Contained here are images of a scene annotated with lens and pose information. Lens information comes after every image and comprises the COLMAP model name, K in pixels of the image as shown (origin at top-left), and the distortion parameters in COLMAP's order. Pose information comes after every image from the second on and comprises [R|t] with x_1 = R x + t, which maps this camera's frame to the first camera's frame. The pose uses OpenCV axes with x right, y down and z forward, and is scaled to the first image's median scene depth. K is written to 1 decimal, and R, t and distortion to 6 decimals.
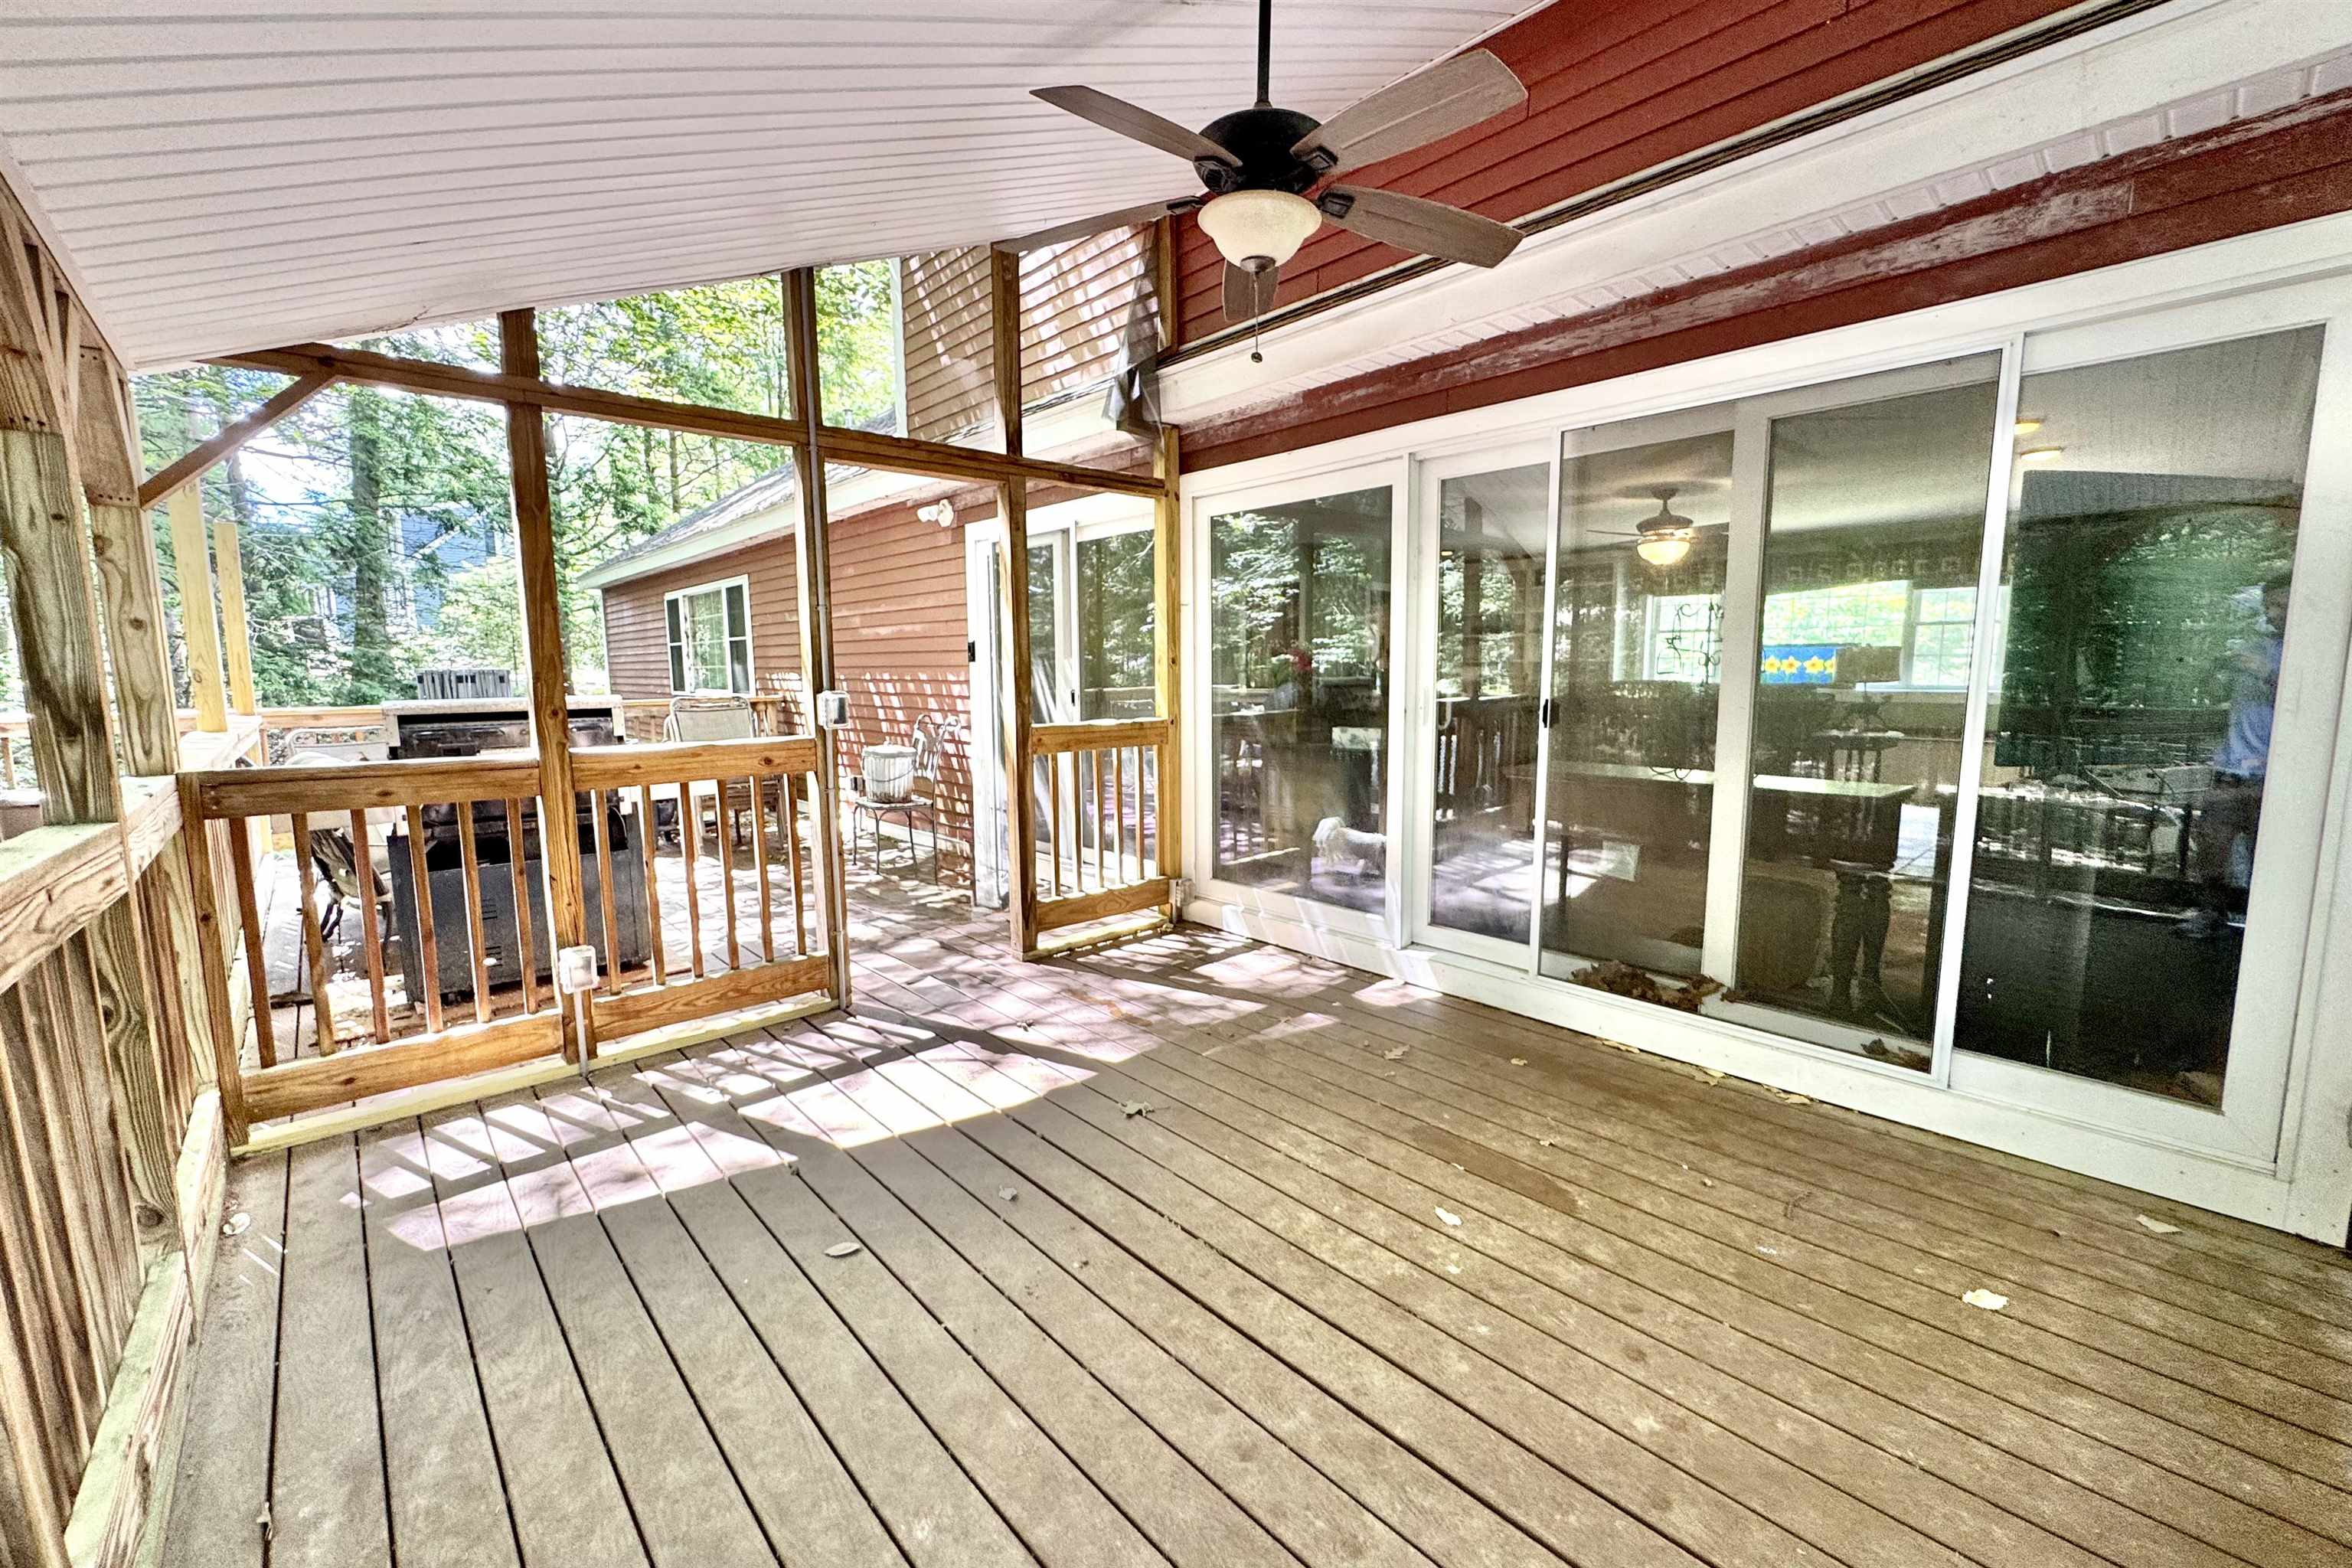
lens RADIAL K [[940.2, 0, 1176.4], [0, 940.2, 776.0], [0, 0, 1]] dist [-0.001586, 0.000601]
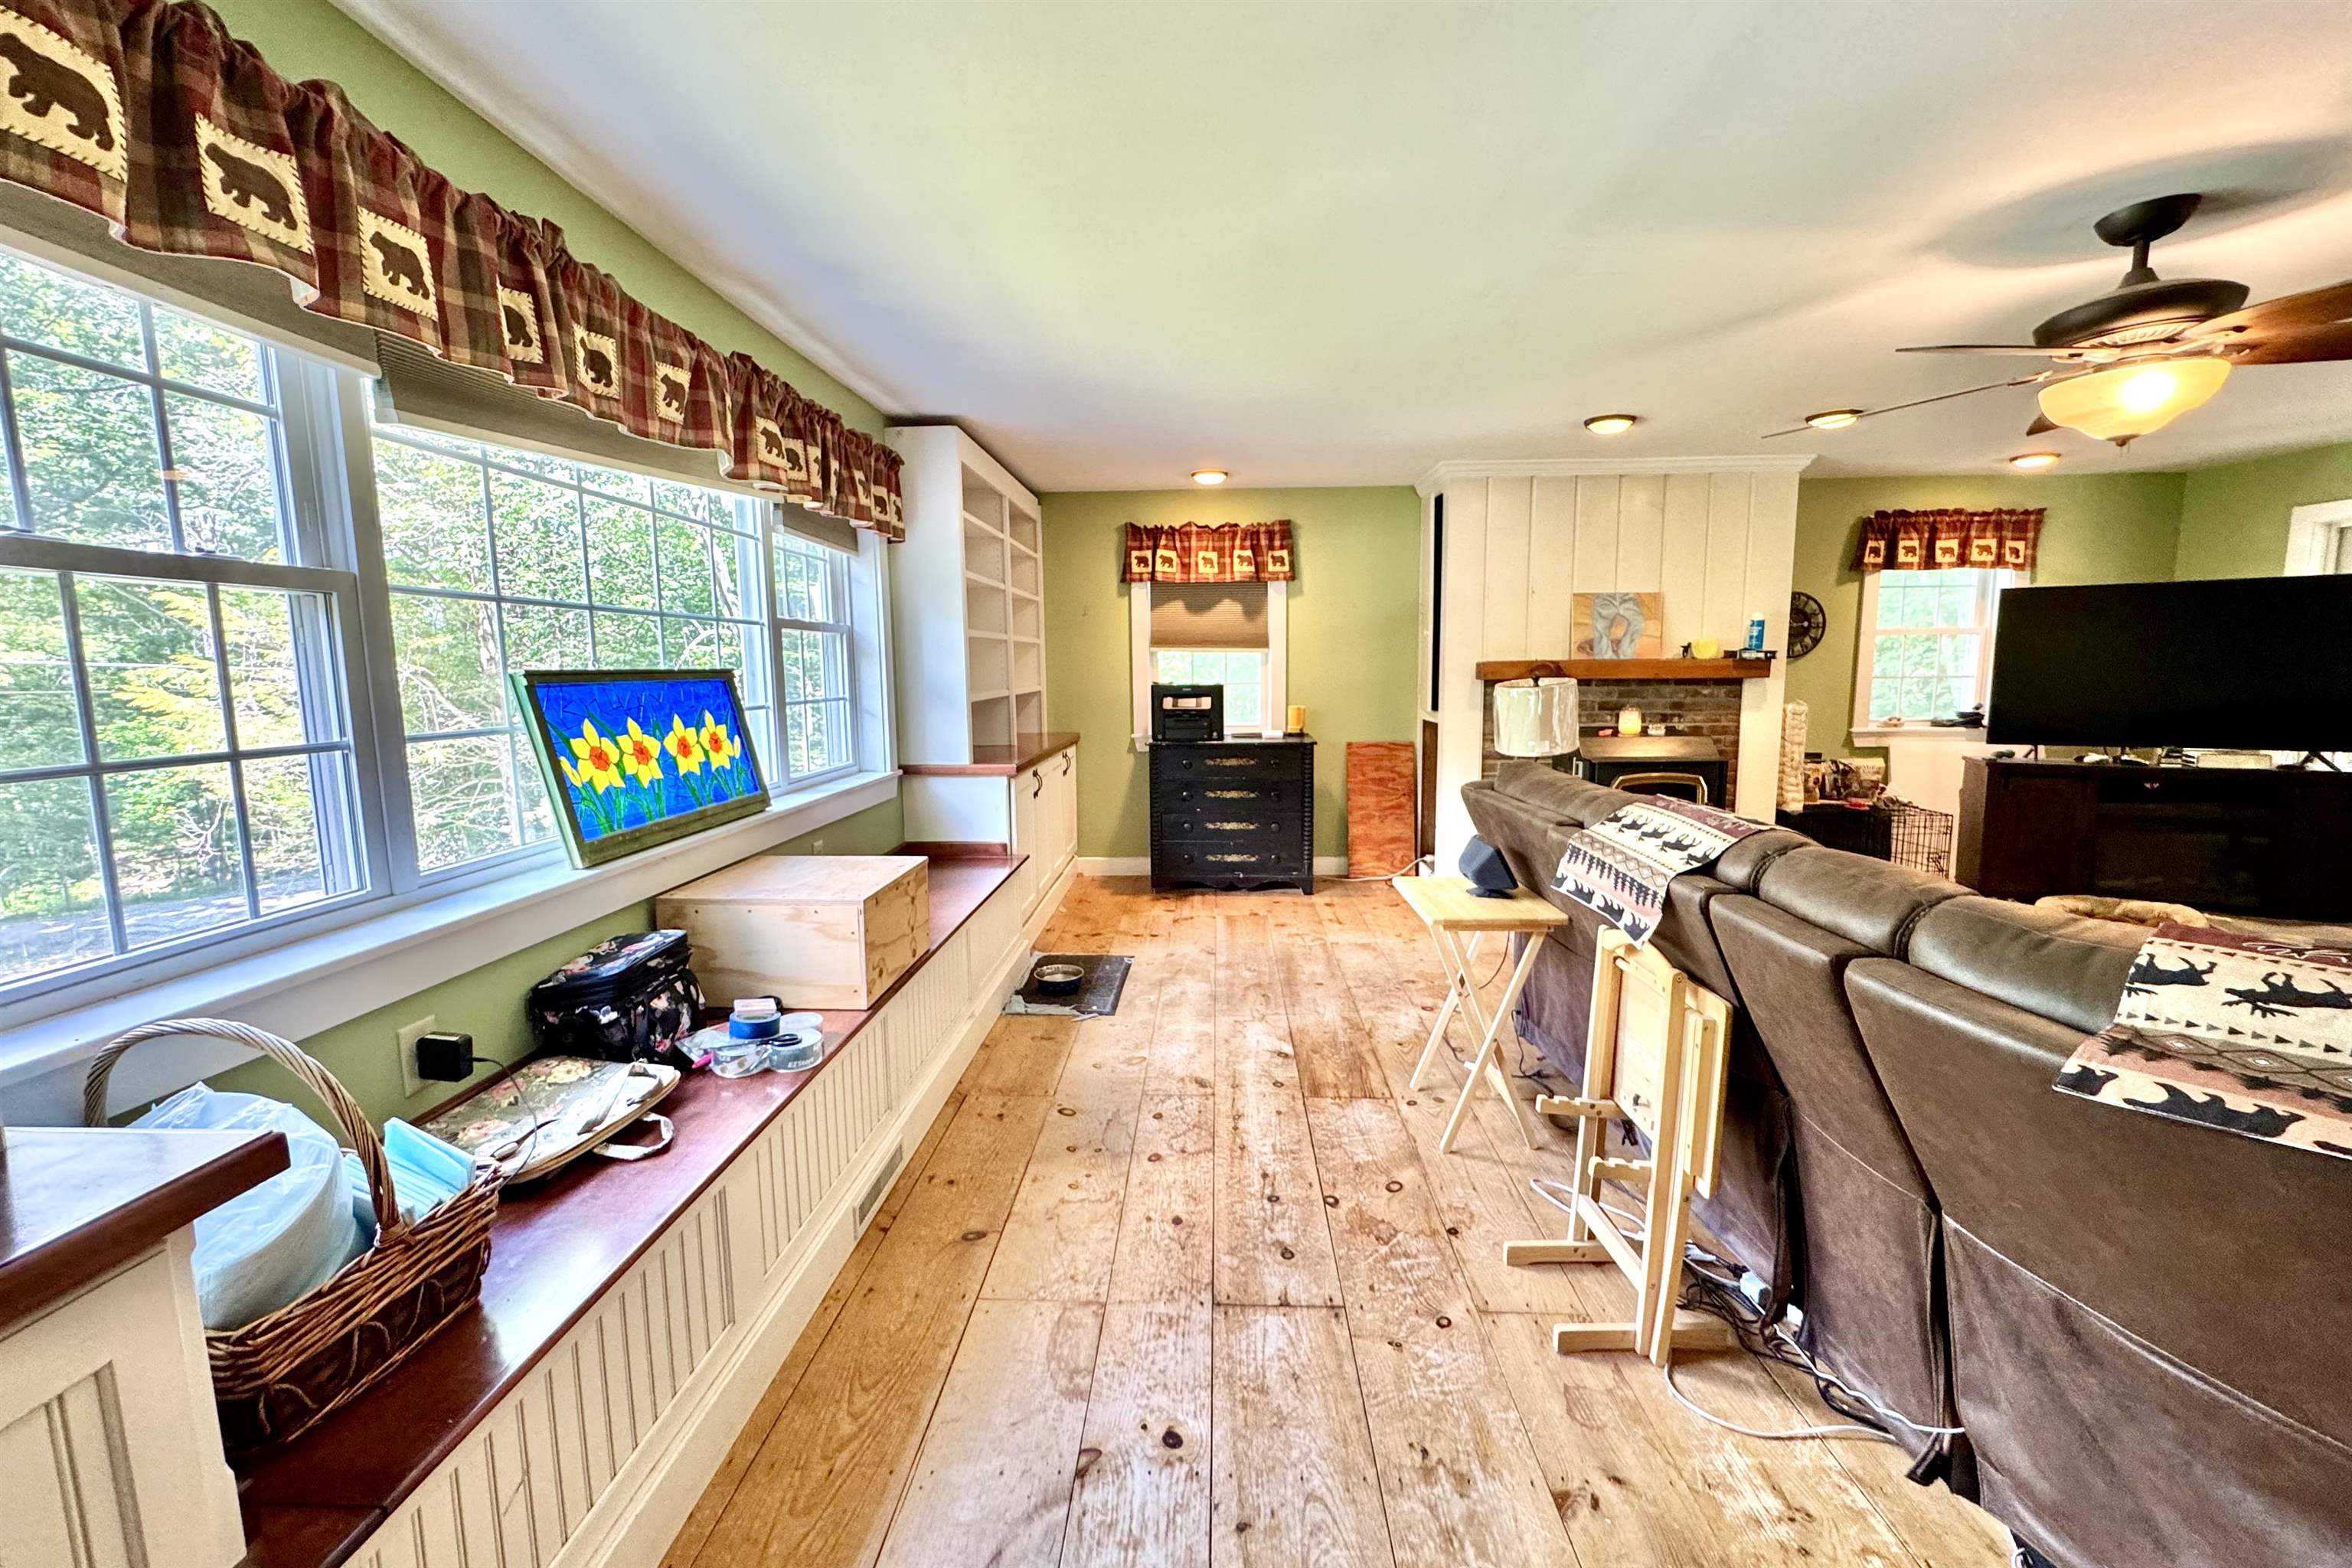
lens RADIAL K [[940.2, 0, 1176.4], [0, 940.2, 776.0], [0, 0, 1]] dist [-0.001586, 0.000601]
pose [[-0.707226, -0.071342, 0.703379, 0.400821], [0.098201, 0.975339, 0.197665, -0.162846], [-0.700134, 0.208866, -0.682779, 1.177884]]
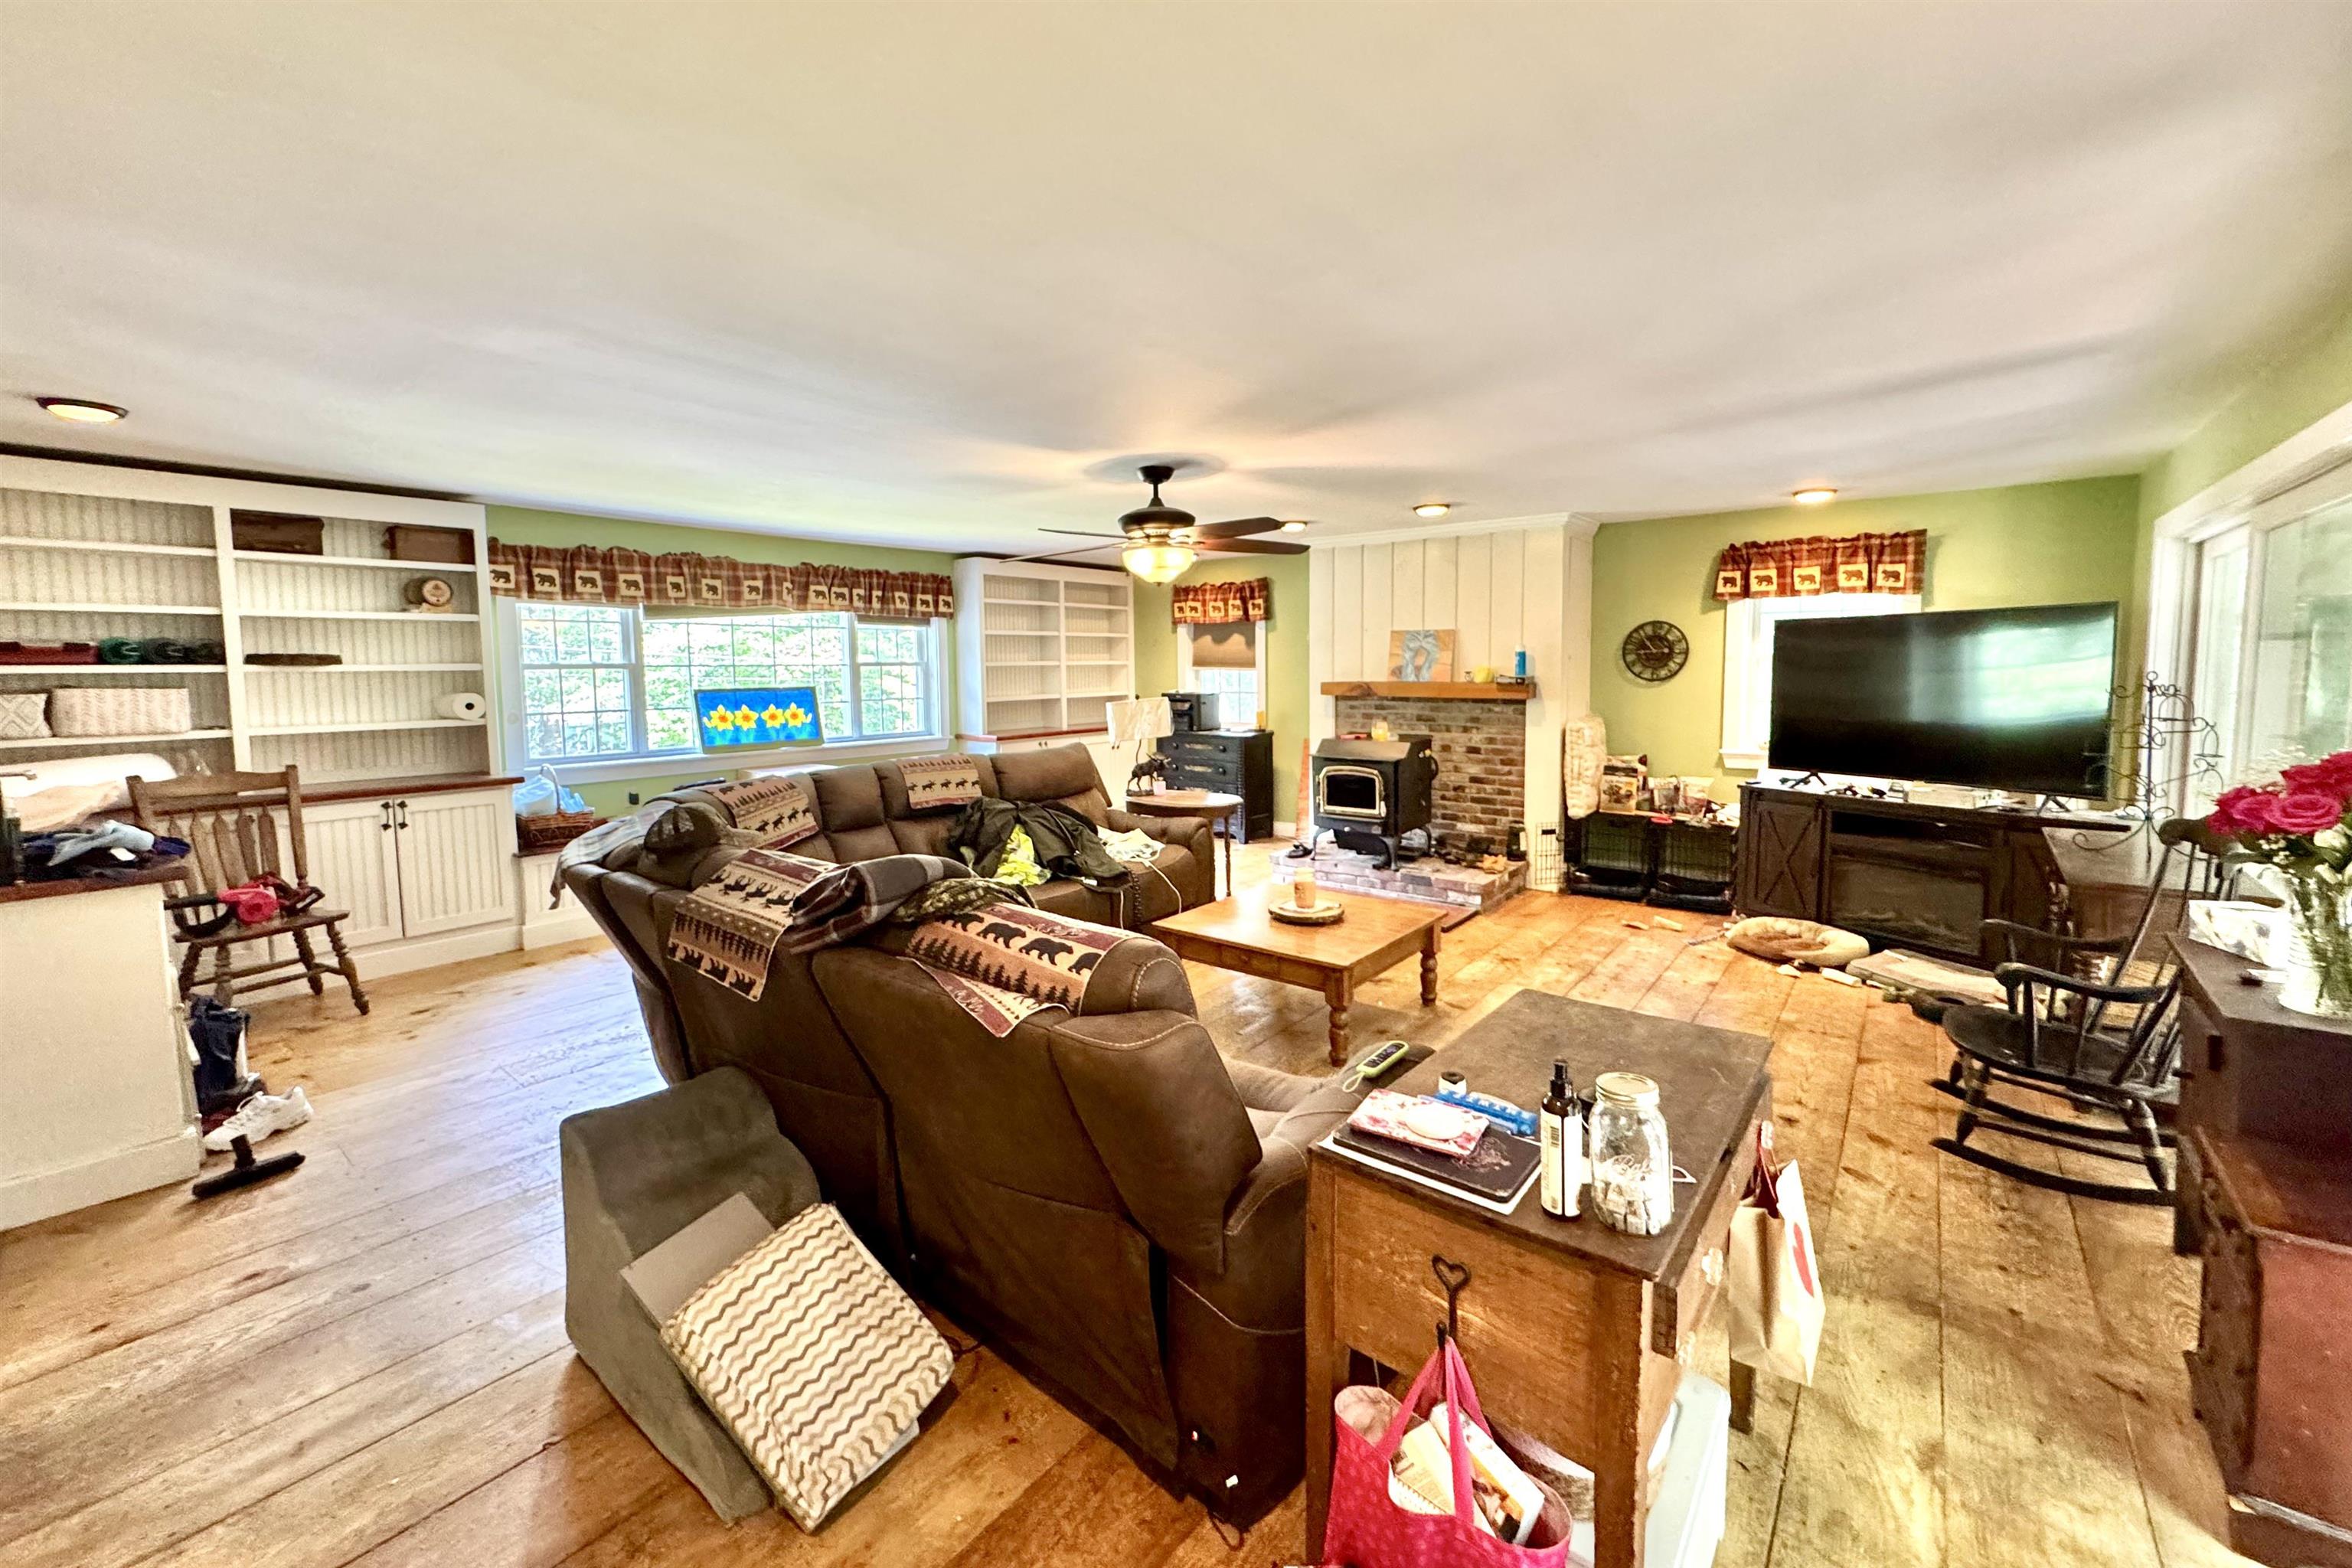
lens RADIAL K [[940.7, 0, 1175.3], [0, 940.7, 731.8], [0, 0, 1]] dist [-0.000860, 0.000073]
pose [[-0.154024, -0.065747, 0.985877, -0.108922], [0.127030, 0.988186, 0.085747, -0.139582], [-0.979867, 0.138443, -0.143853, 0.860639]]
